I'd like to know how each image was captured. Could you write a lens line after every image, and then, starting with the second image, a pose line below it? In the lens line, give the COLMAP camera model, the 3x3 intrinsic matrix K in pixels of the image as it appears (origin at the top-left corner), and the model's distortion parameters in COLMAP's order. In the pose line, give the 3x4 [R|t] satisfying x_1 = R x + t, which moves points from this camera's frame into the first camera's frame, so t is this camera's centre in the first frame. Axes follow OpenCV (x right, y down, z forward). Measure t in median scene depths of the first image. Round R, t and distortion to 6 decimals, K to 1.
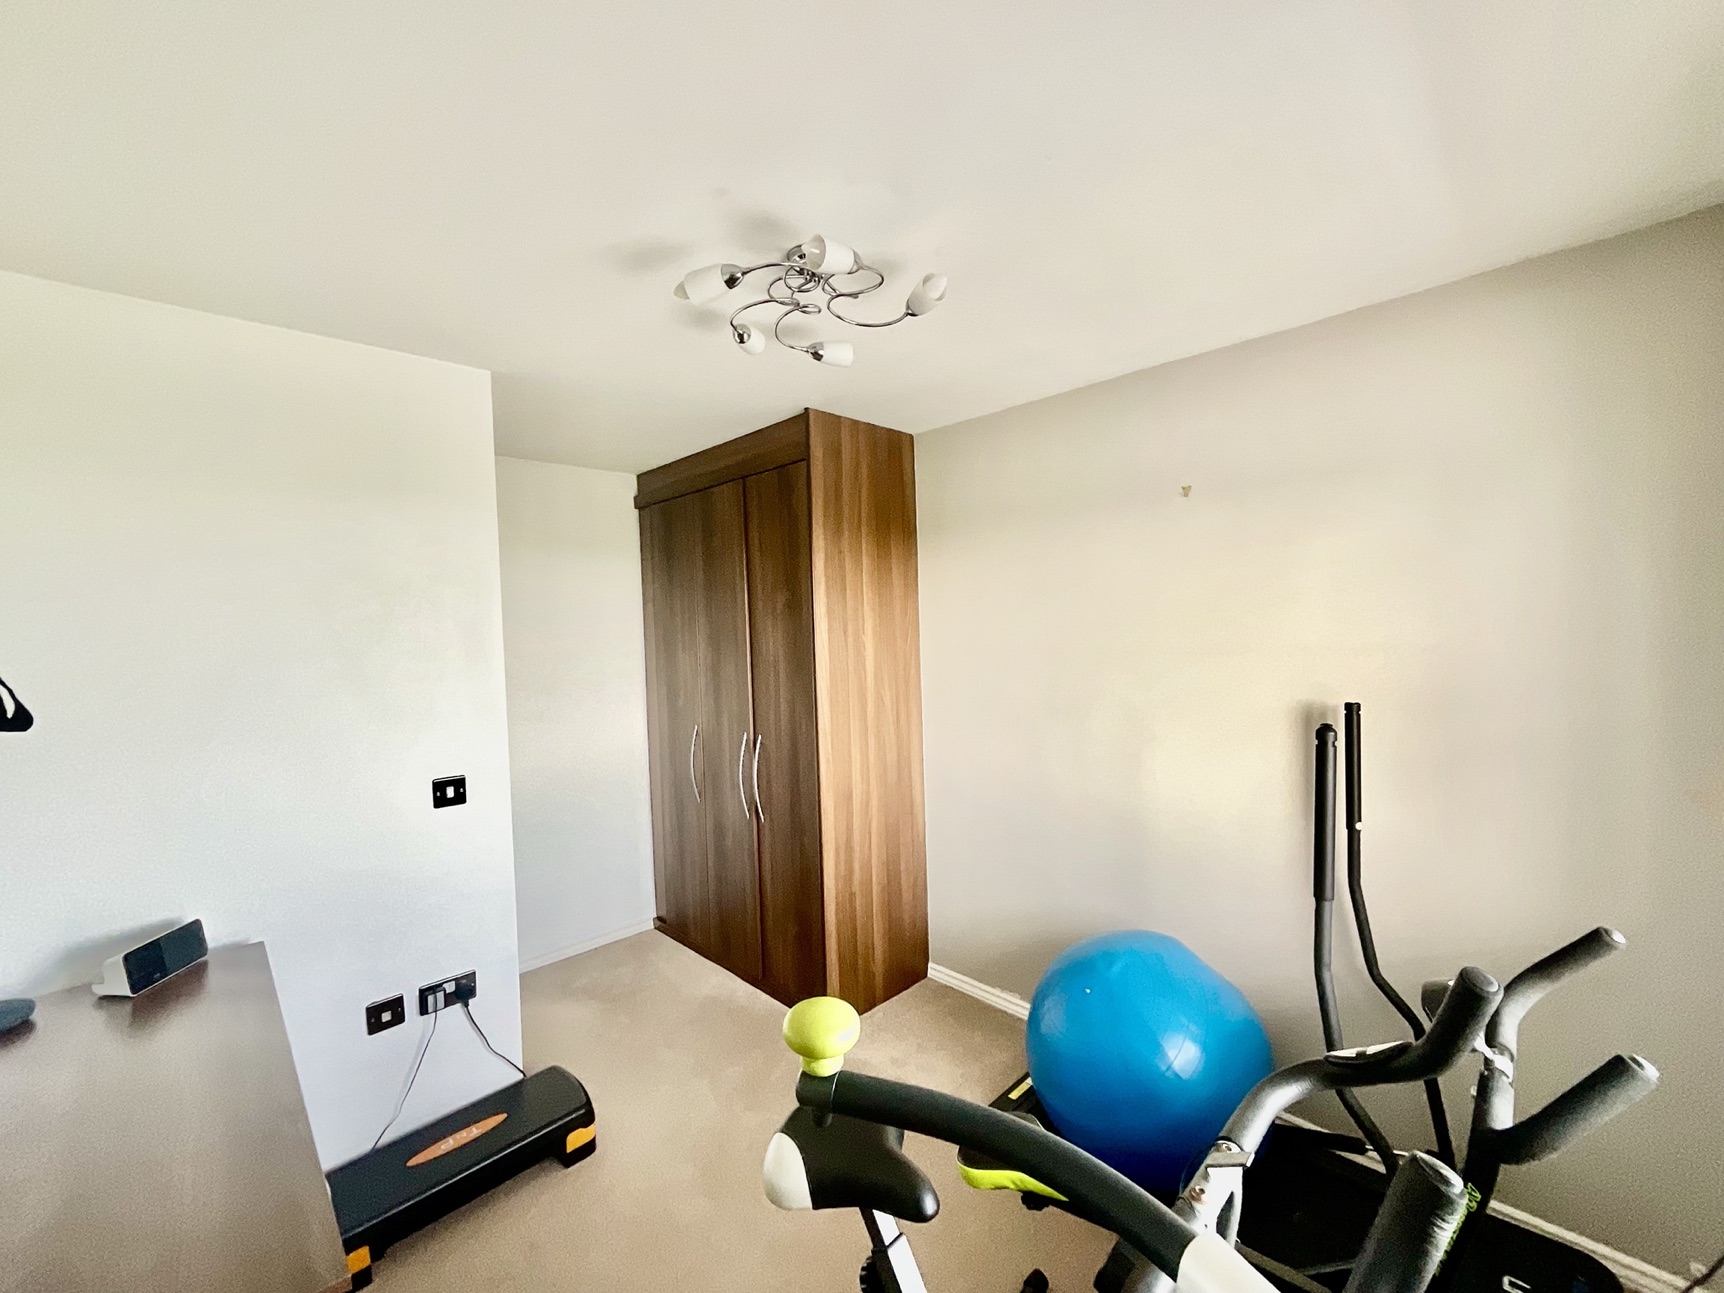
lens RADIAL K [[691.0, 0, 862.0], [0, 691.0, 646.5], [0, 0, 1]] dist [-0.010421, 0.000782]
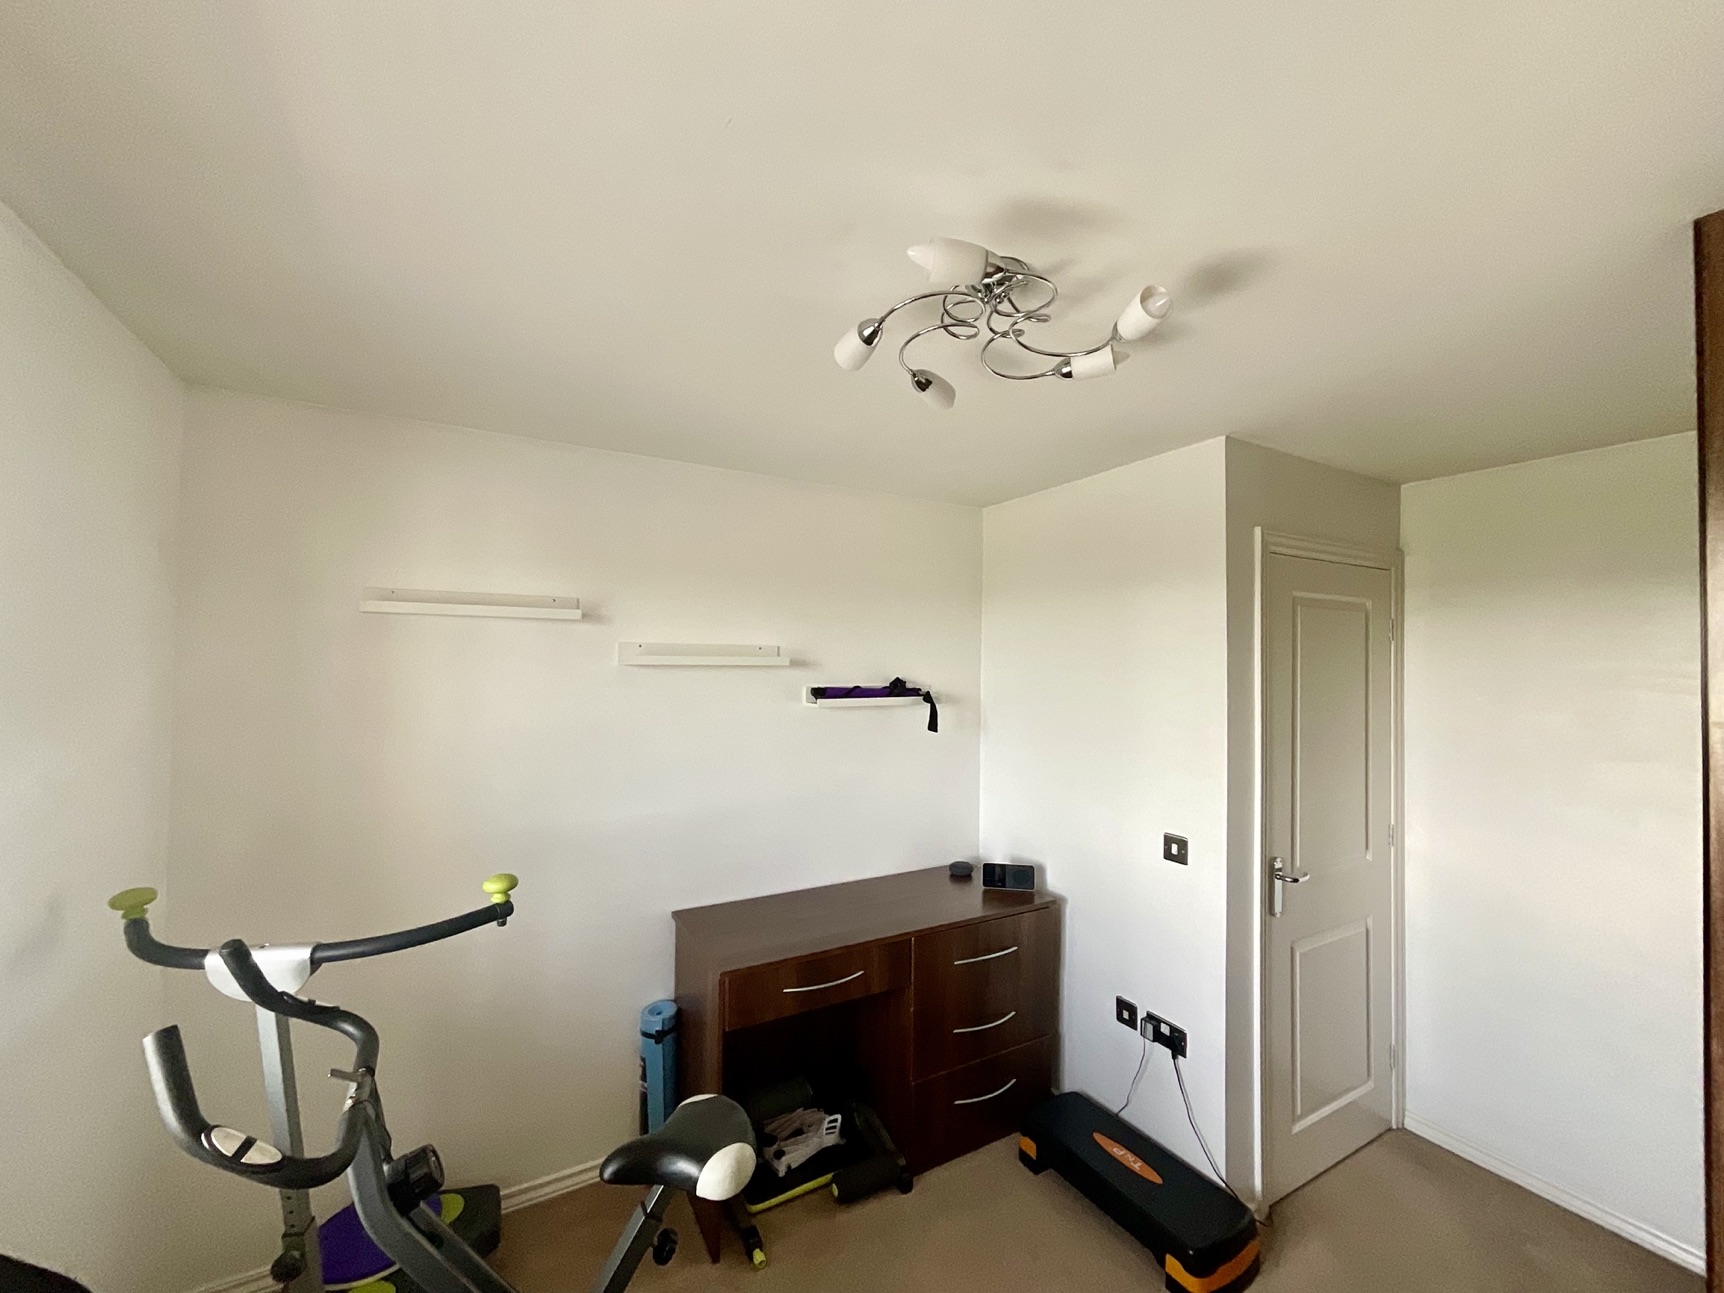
lens RADIAL K [[691.0, 0, 862.0], [0, 691.0, 646.5], [0, 0, 1]] dist [-0.010421, 0.000782]
pose [[-0.259537, 0.001447, -0.965732, 0.567417], [-0.037153, 0.999244, 0.011482, -0.098154], [0.965018, 0.038860, -0.259287, 0.808956]]
